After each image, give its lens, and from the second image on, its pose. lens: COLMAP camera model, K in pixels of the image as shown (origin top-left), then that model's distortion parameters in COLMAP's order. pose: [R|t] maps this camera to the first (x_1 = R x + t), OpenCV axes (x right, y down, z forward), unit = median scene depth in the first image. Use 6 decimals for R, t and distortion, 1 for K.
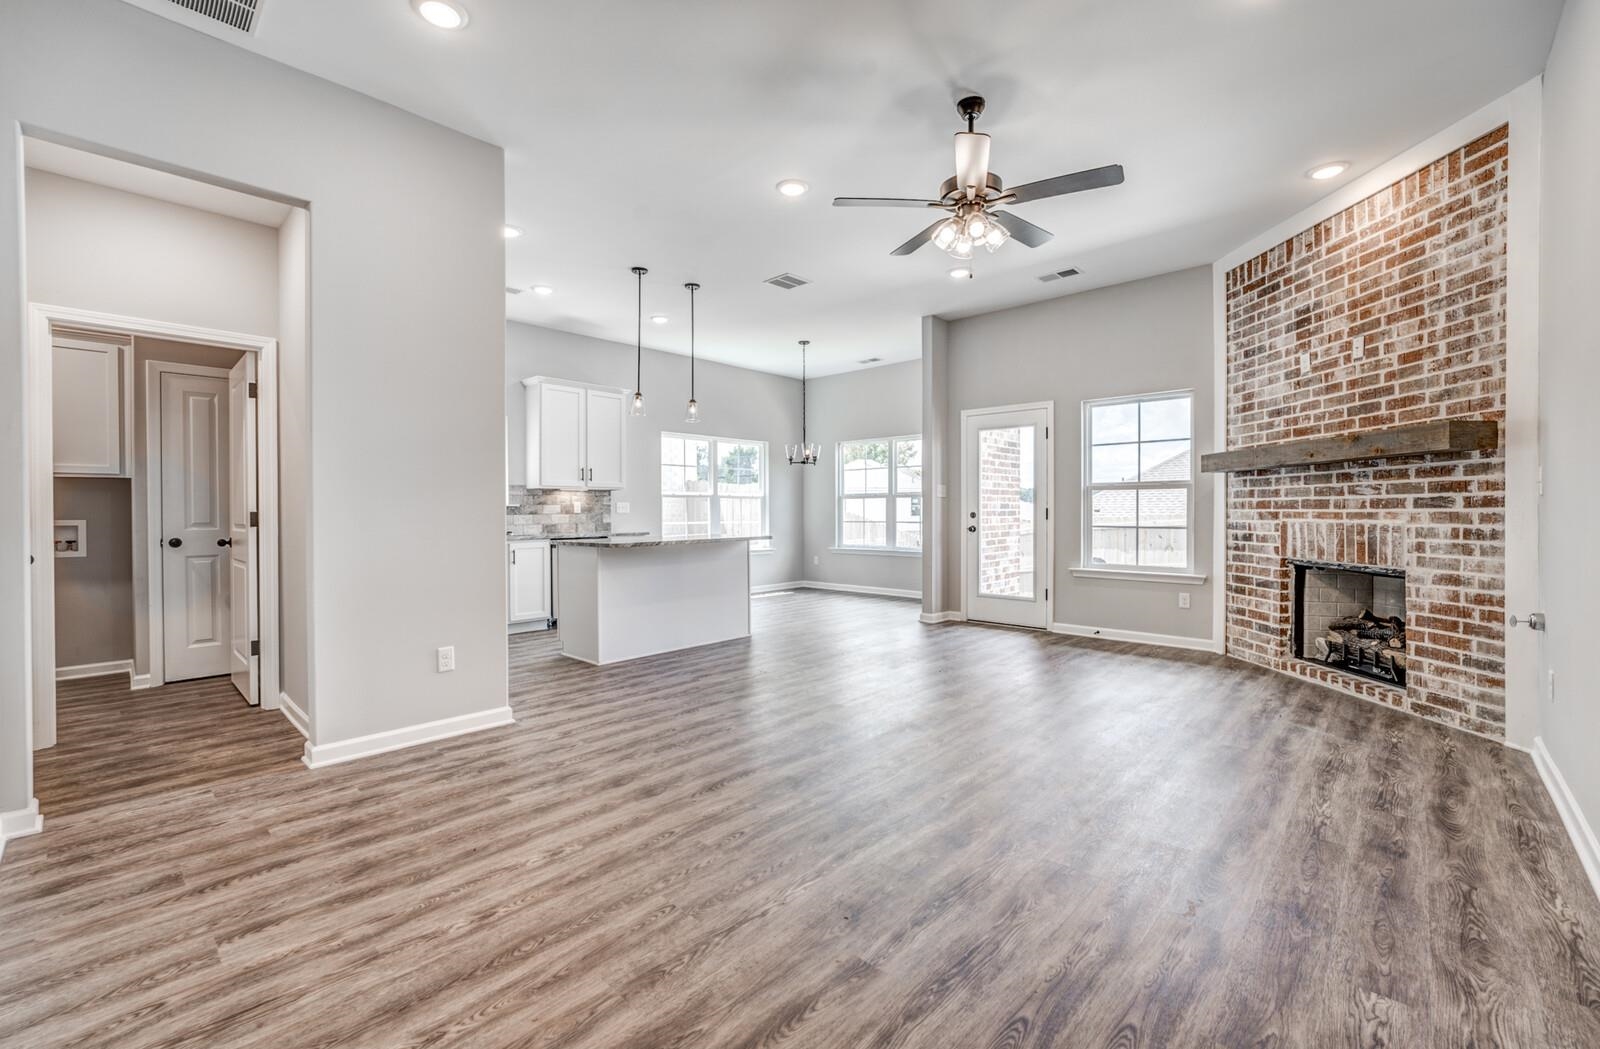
lens RADIAL K [[669.0, 0, 798.5], [0, 669.0, 515.3], [0, 0, 1]] dist [-0.015670, 0.004370]
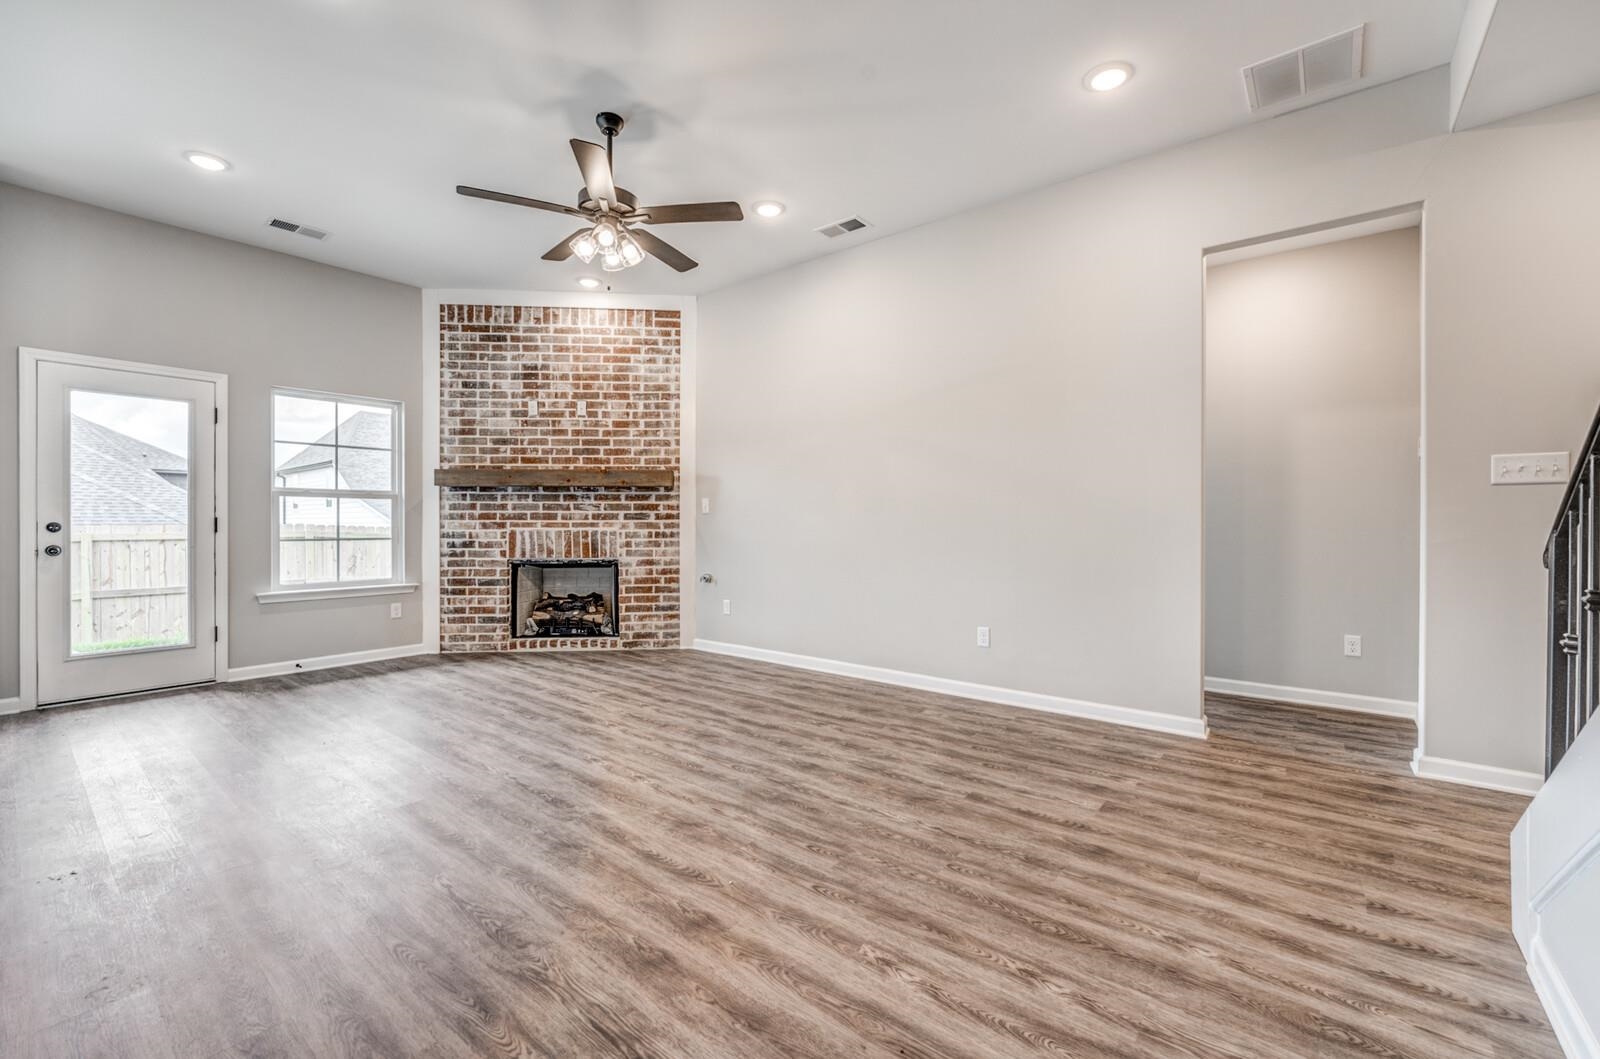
lens RADIAL K [[660.6, 0, 793.3], [0, 660.6, 525.5], [0, 0, 1]] dist [-0.008628, 0.002923]
pose [[-0.071776, -0.002733, 0.997417, -0.615478], [0.007010, 0.999970, 0.003245, 0.000440], [-0.997396, 0.007225, -0.071755, 0.639316]]
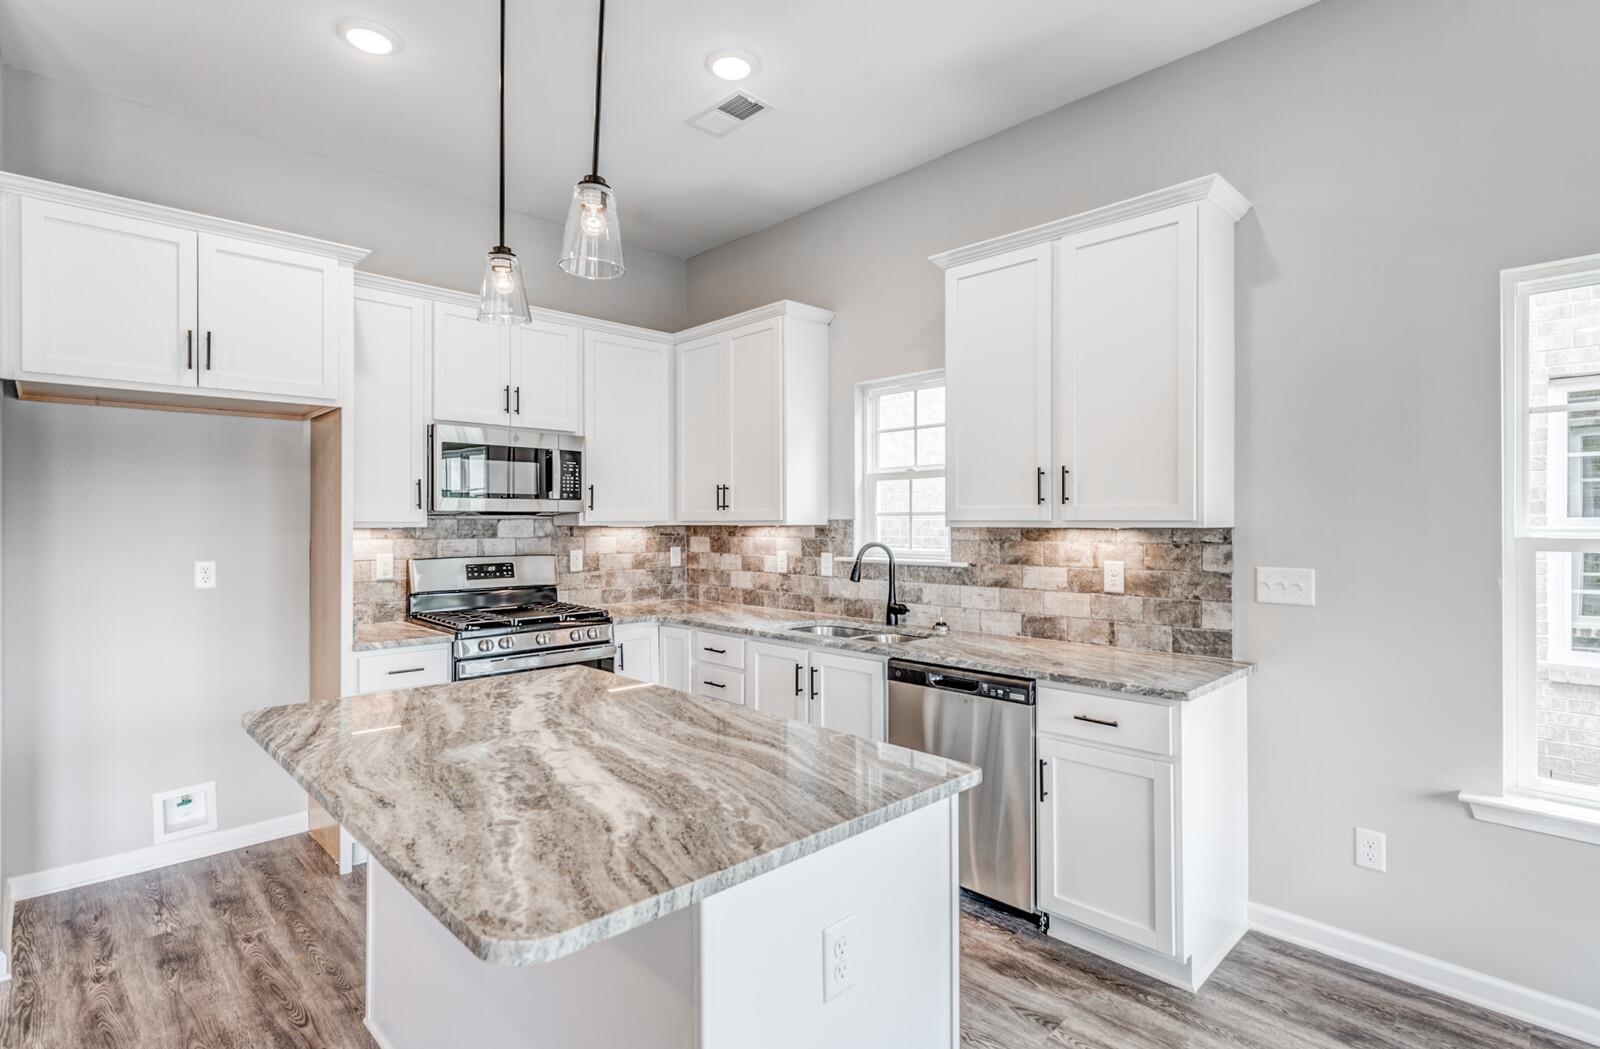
lens RADIAL K [[782.3, 0, 791.0], [0, 782.3, 518.9], [0, 0, 1]] dist [0.013680, -0.000163]
pose [[-0.036231, 0.002320, -0.999341, 0.167860], [-0.004274, 0.999988, 0.002476, -0.078724], [0.999334, 0.004361, -0.036220, 1.561250]]
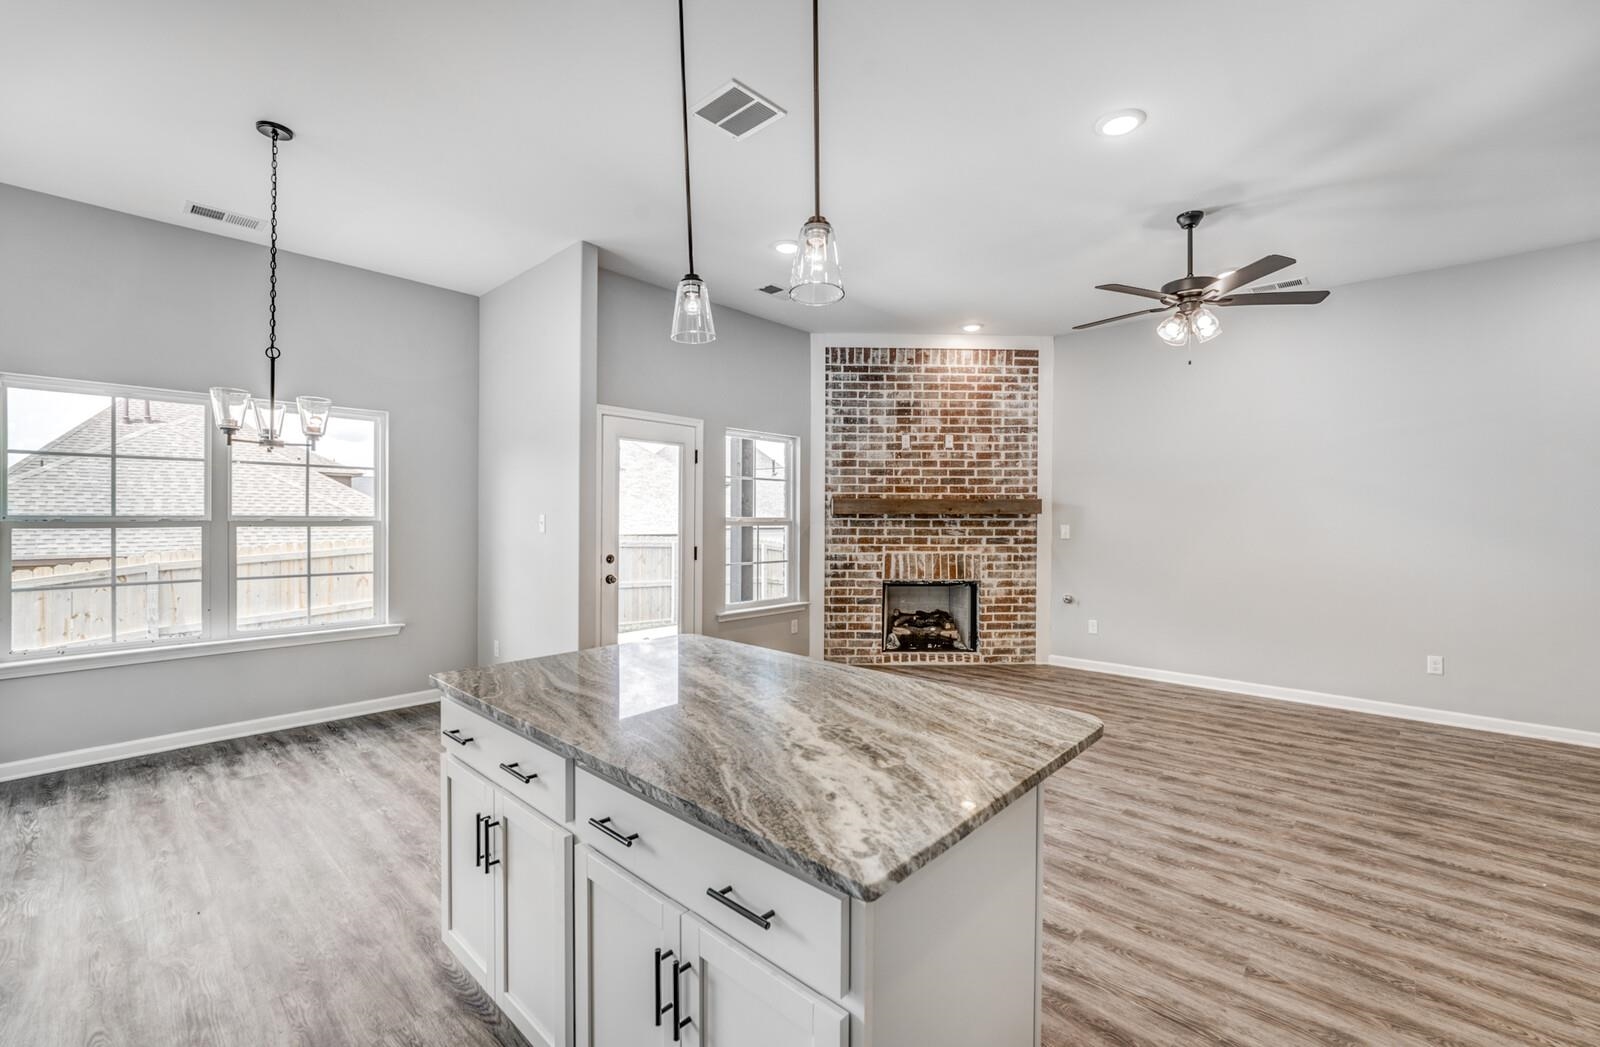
lens RADIAL K [[669.0, 0, 790.6], [0, 669.0, 518.4], [0, 0, 1]] dist [-0.015670, 0.004370]
pose [[-0.009655, 0.000390, 0.999953, -0.723136], [0.002088, 0.999998, -0.000370, -0.070503], [-0.999951, 0.002084, -0.009656, 1.376778]]
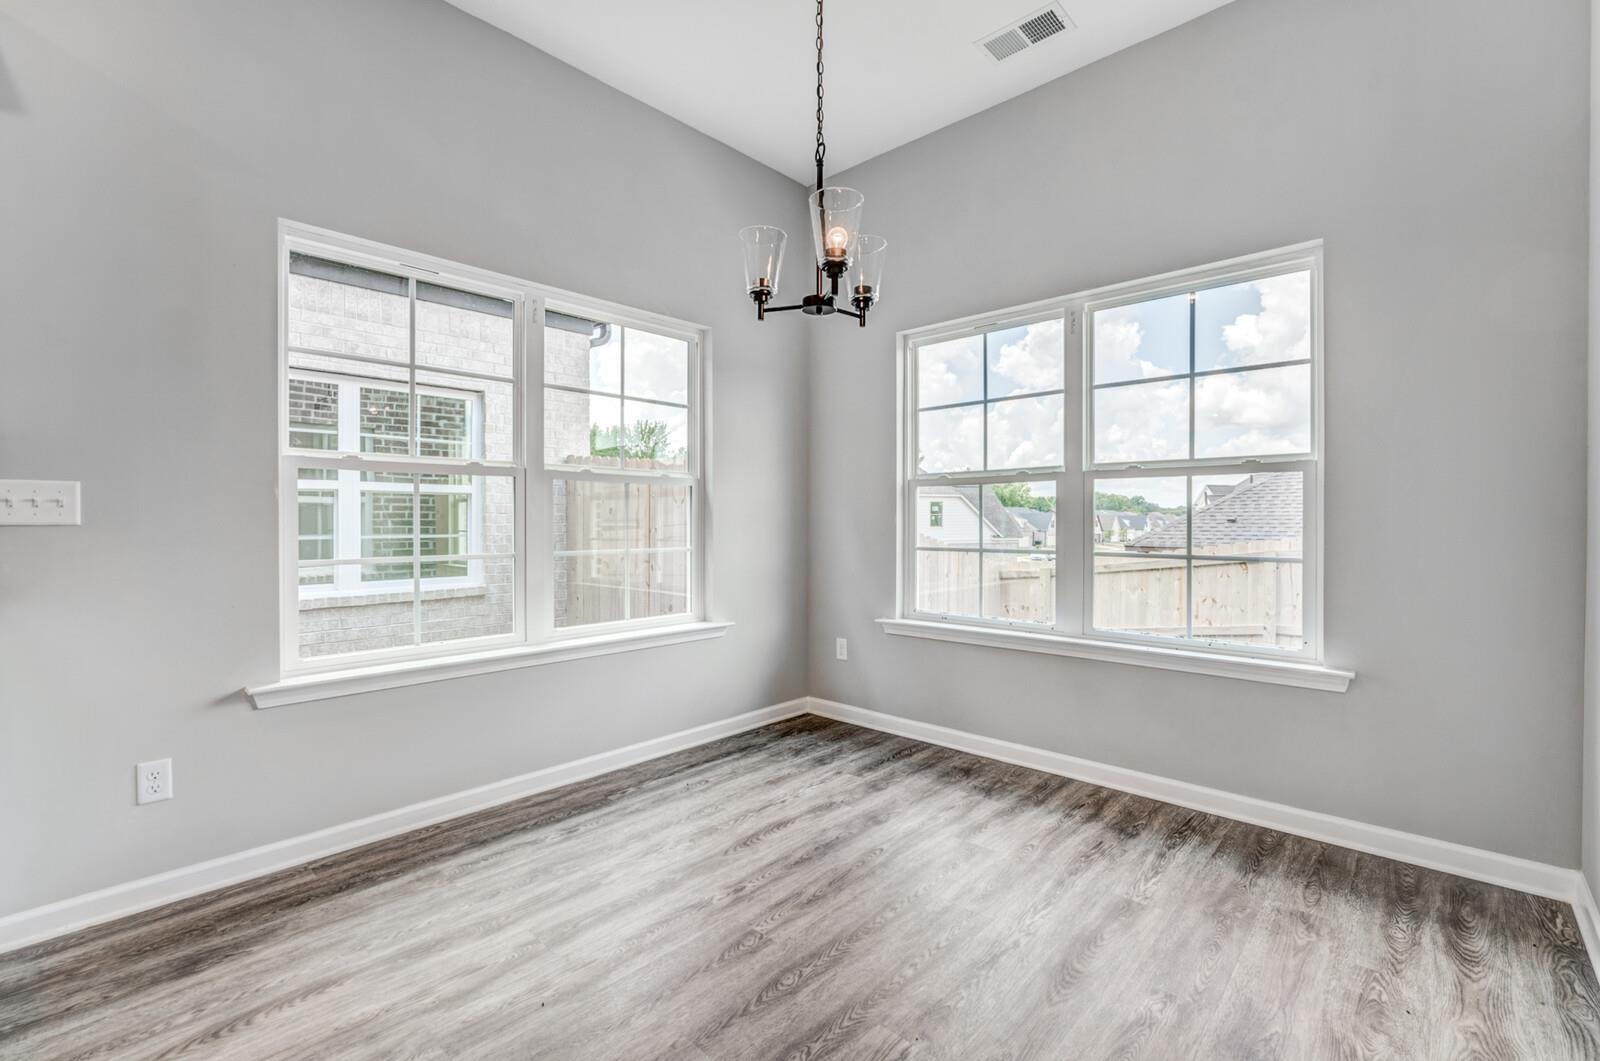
lens RADIAL K [[692.5, 0, 807.2], [0, 692.5, 524.8], [0, 0, 1]] dist [-0.013688, -0.000063]
pose [[0.999833, 0.003482, 0.017968, -0.000604], [-0.003498, 0.999994, 0.000844, -0.008989], [-0.017965, -0.000907, 0.999838, 1.485164]]
